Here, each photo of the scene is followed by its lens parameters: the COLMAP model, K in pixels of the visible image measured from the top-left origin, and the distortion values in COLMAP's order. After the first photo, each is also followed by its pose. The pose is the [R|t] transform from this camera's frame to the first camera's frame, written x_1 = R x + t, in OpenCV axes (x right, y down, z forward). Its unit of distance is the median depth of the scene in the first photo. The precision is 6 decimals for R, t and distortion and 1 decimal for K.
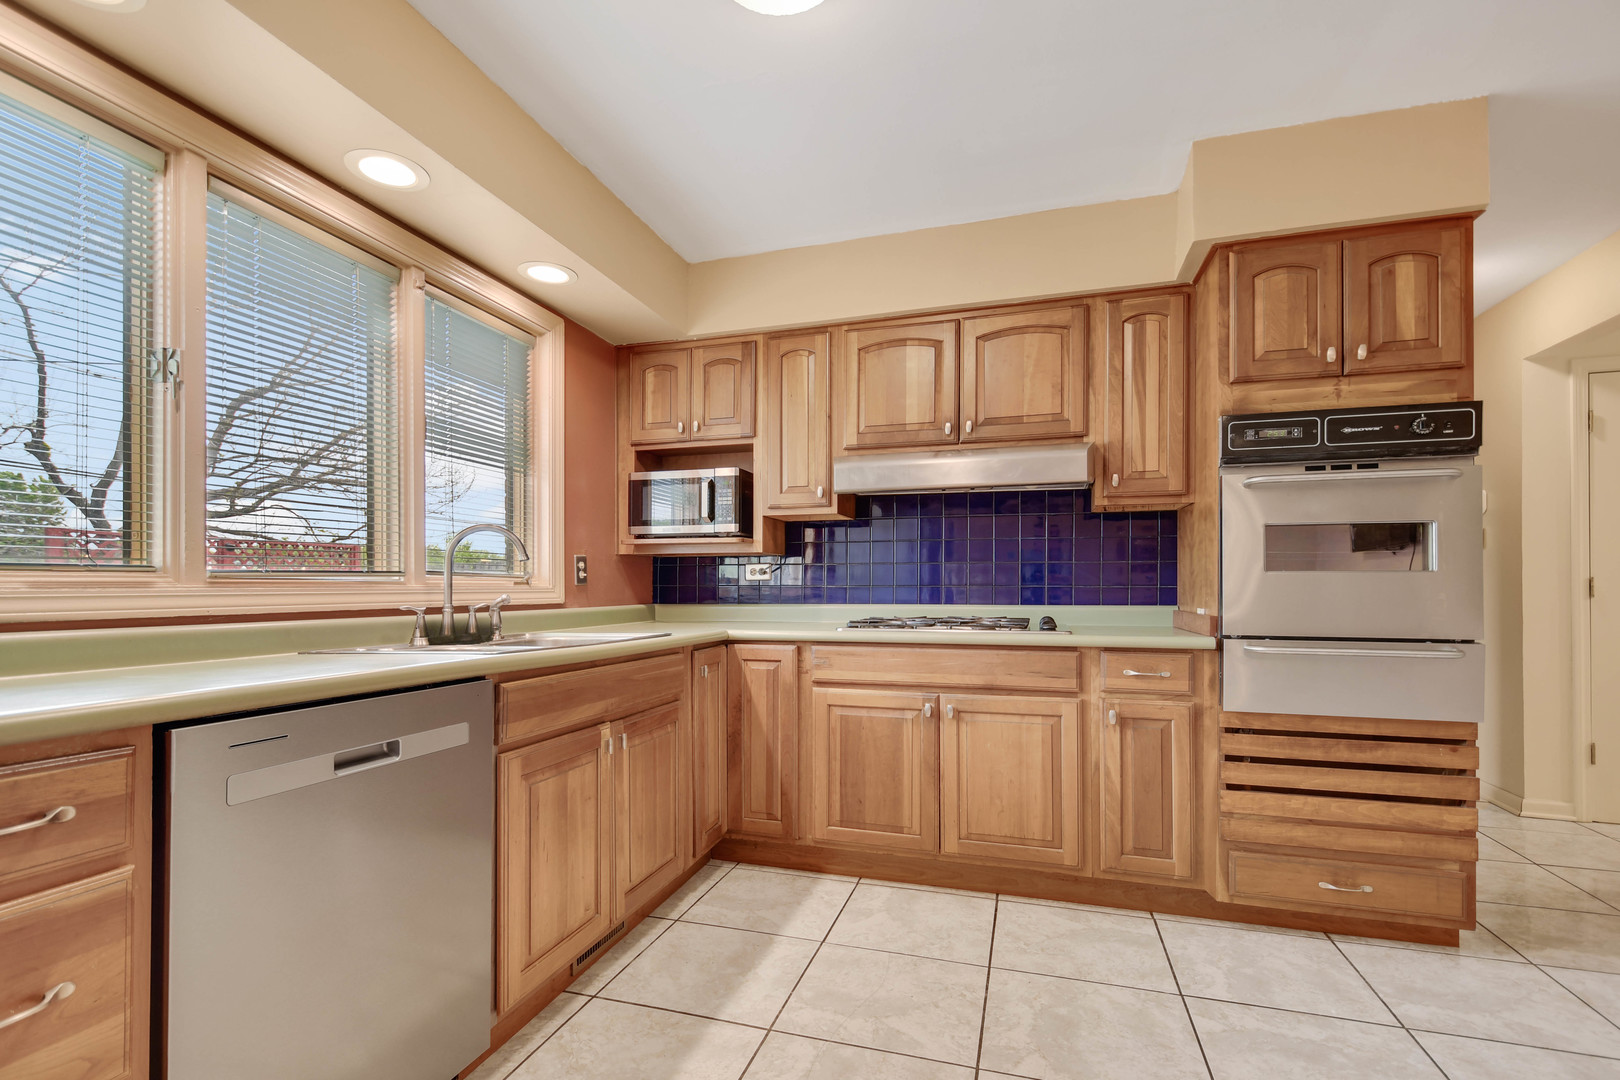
lens RADIAL K [[744.3, 0, 734.3], [0, 744.3, 580.8], [0, 0, 1]] dist [0.003745, -0.009896]
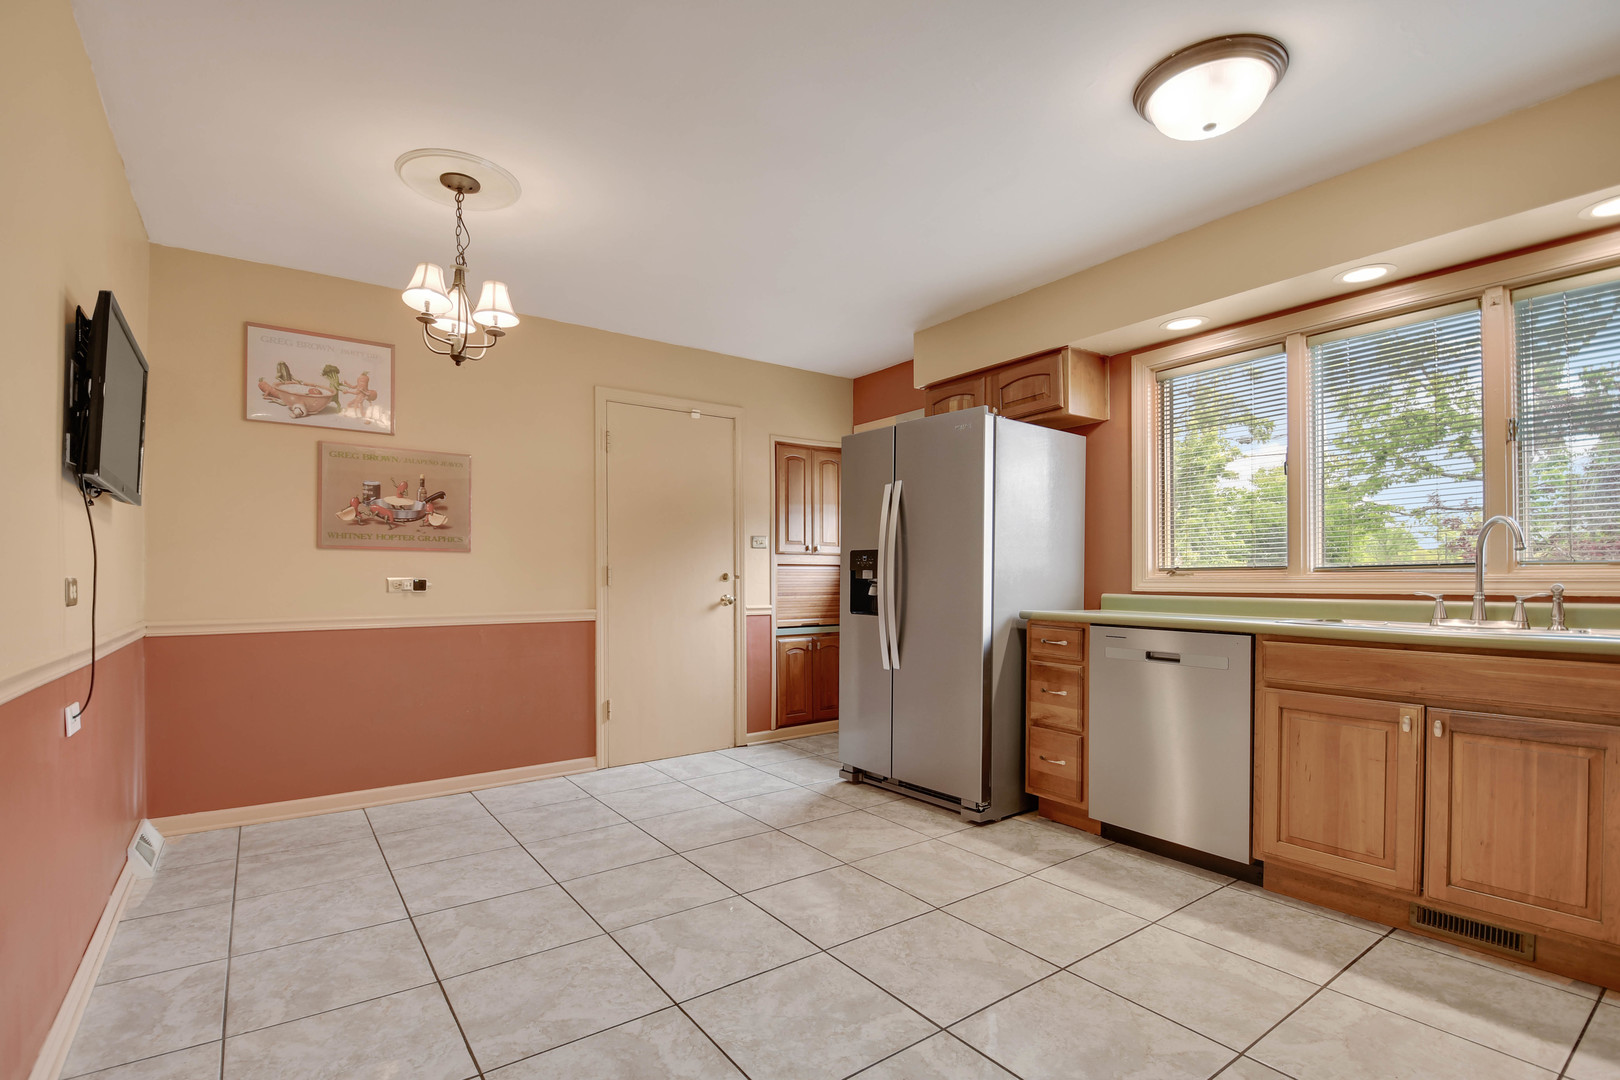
lens RADIAL K [[744.3, 0, 797.6], [0, 744.3, 570.0], [0, 0, 1]] dist [0.003745, -0.009896]
pose [[-0.564244, -0.006633, -0.825581, 1.043976], [0.013916, 0.999749, -0.017543, 0.003066], [0.825491, -0.021387, -0.564010, 0.752814]]
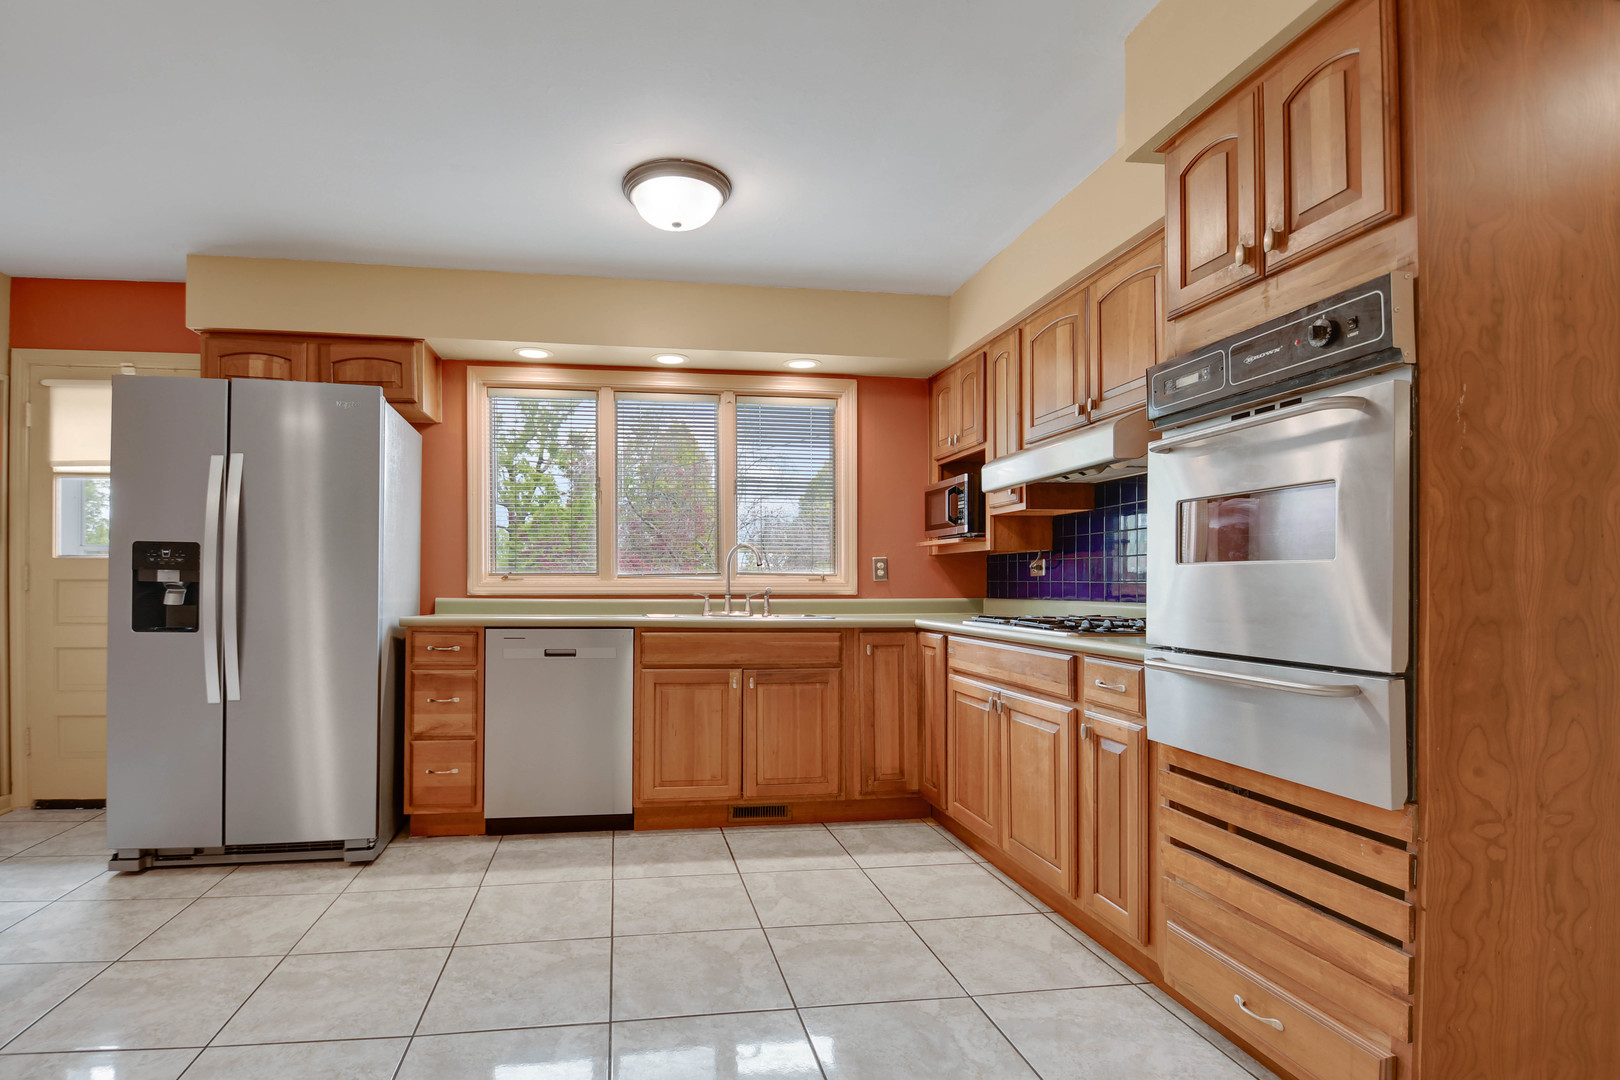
lens RADIAL K [[776.2, 0, 727.7], [0, 776.2, 575.2], [0, 0, 1]] dist [-0.002365, -0.001778]
pose [[0.468952, -0.006372, -0.883200, 1.098296], [0.007949, 0.999964, -0.002994, -0.003007], [0.883188, -0.005616, 0.468986, 0.183270]]
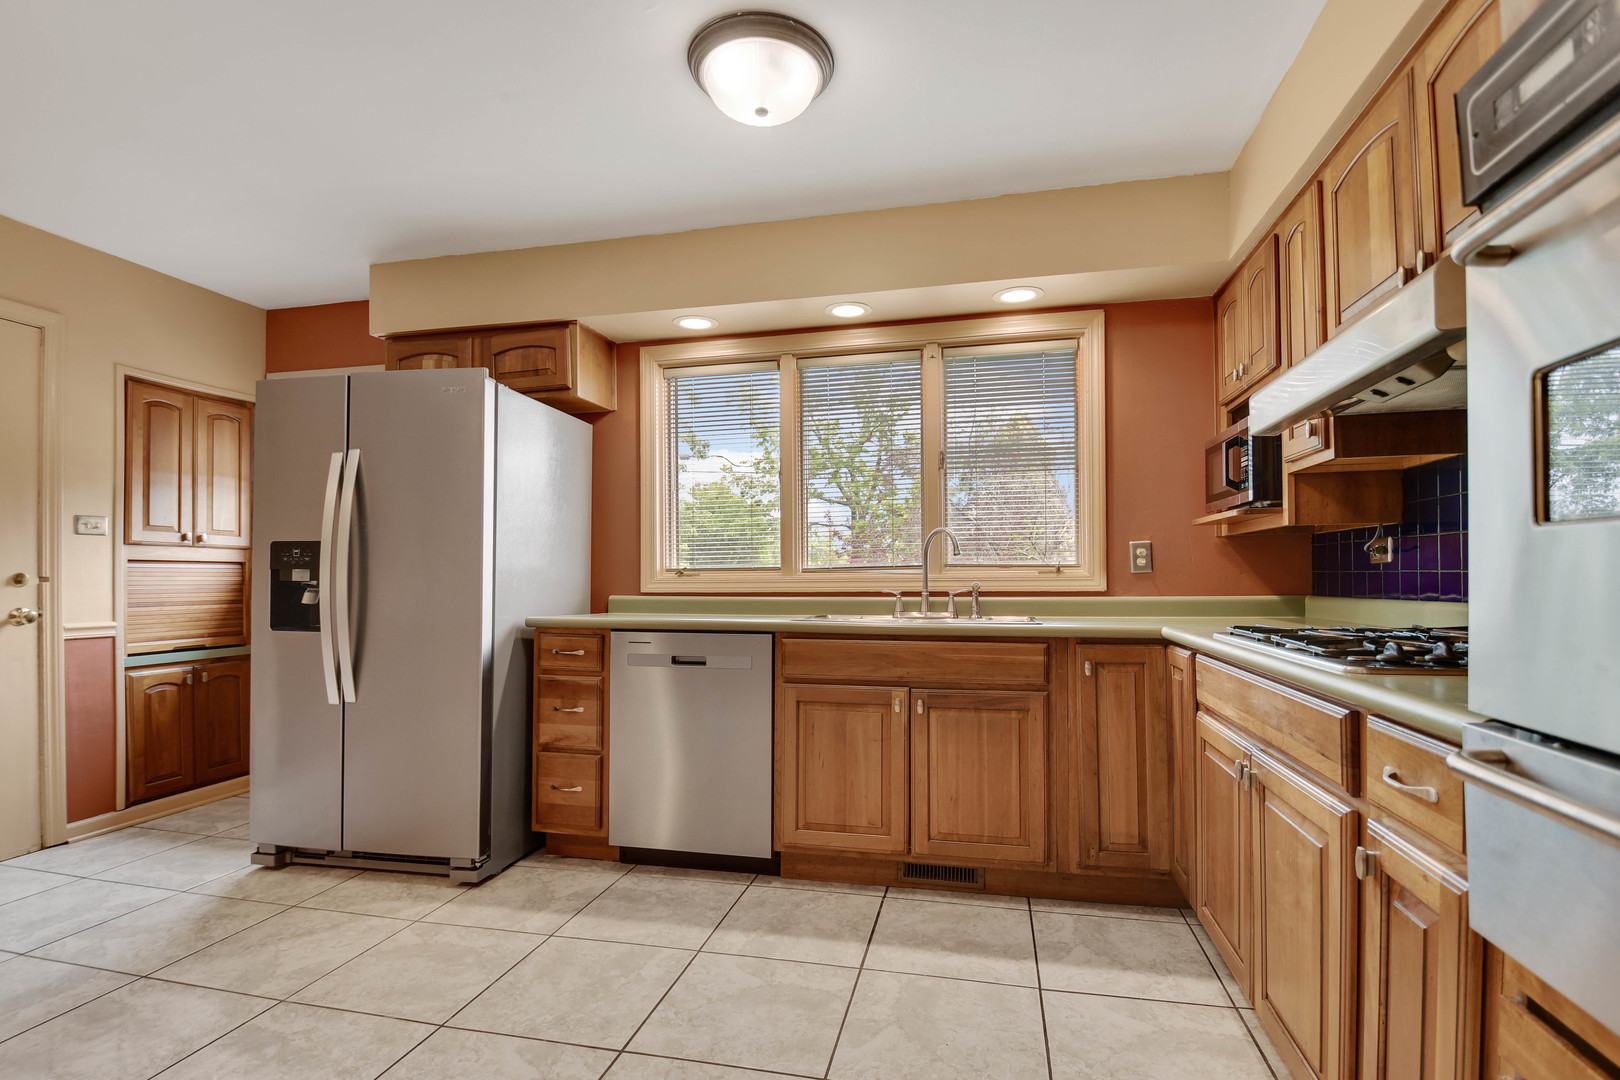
lens RADIAL K [[744.3, 0, 809.8], [0, 744.3, 569.5], [0, 0, 1]] dist [0.003745, -0.009896]
pose [[0.134127, -0.014110, -0.990864, 0.884819], [0.017464, 0.999777, -0.011873, 0.006973], [0.990810, -0.015712, 0.134344, 0.594803]]
